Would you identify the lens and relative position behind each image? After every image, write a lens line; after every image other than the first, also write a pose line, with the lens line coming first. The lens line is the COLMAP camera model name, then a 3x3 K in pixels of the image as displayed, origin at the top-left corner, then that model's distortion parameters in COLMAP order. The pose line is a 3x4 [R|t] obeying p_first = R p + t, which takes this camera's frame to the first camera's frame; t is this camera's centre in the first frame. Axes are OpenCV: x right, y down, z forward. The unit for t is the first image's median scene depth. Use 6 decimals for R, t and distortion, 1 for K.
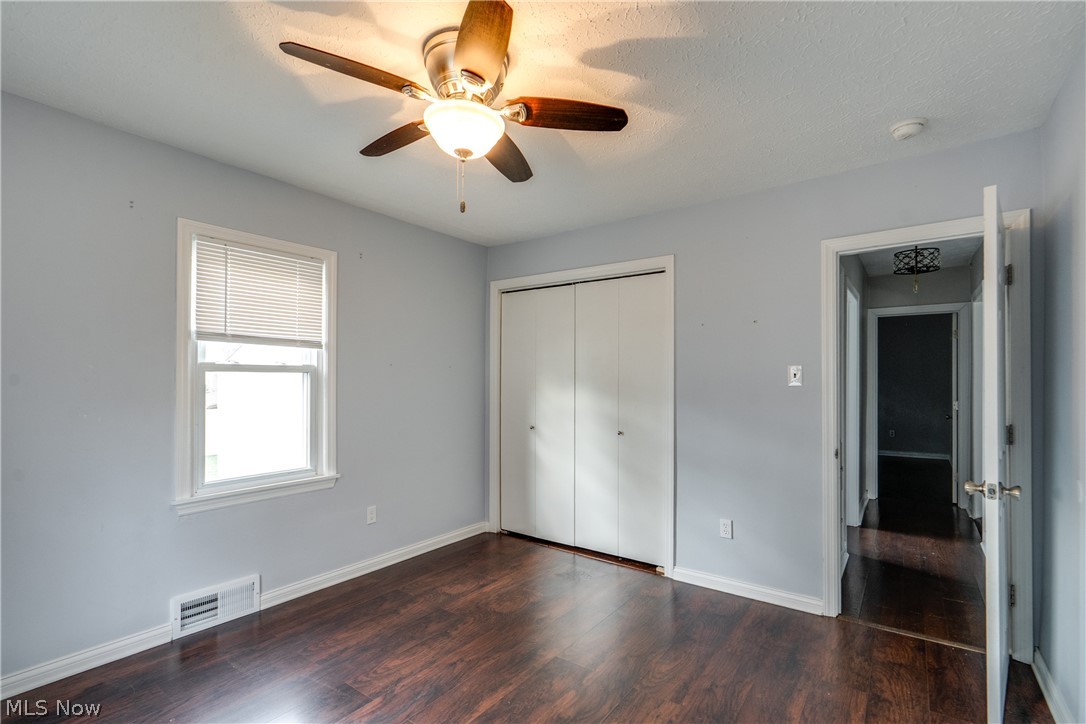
lens RADIAL K [[470.3, 0, 544.9], [0, 470.3, 378.0], [0, 0, 1]] dist [-0.001106, 0.000111]
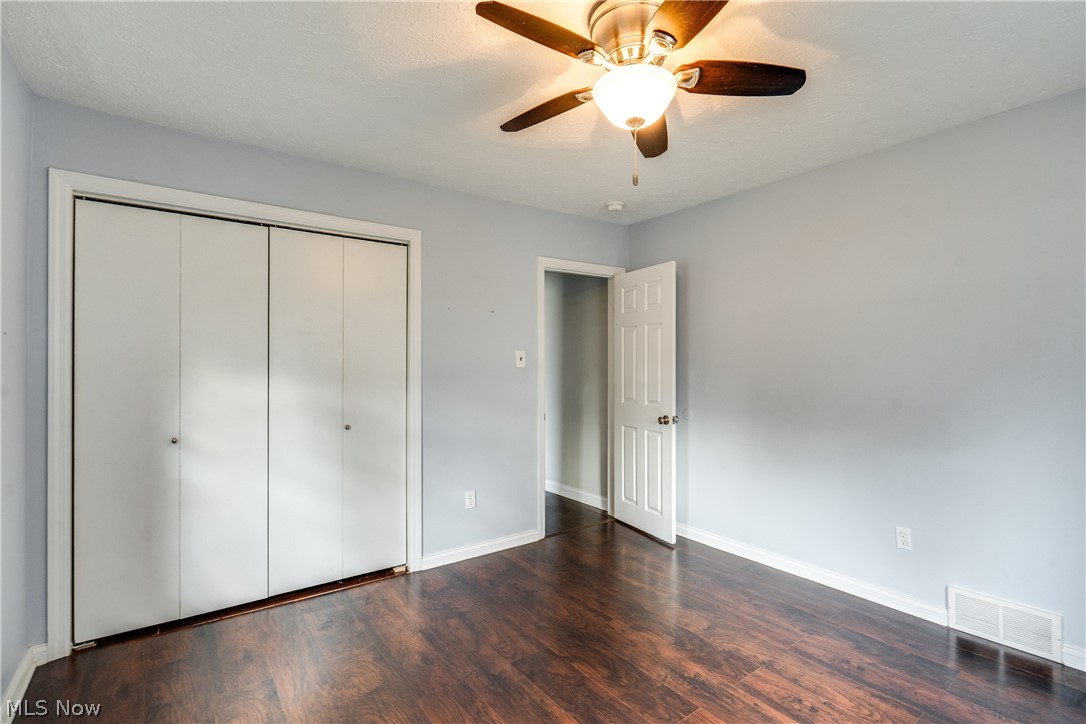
lens RADIAL K [[504.3, 0, 545.1], [0, 504.3, 363.4], [0, 0, 1]] dist [-0.003280, 0.000681]
pose [[0.326770, -0.000117, 0.945104, -0.605225], [-0.002989, 0.999995, 0.001157, 0.004128], [-0.945099, -0.003203, 0.326768, 0.422440]]
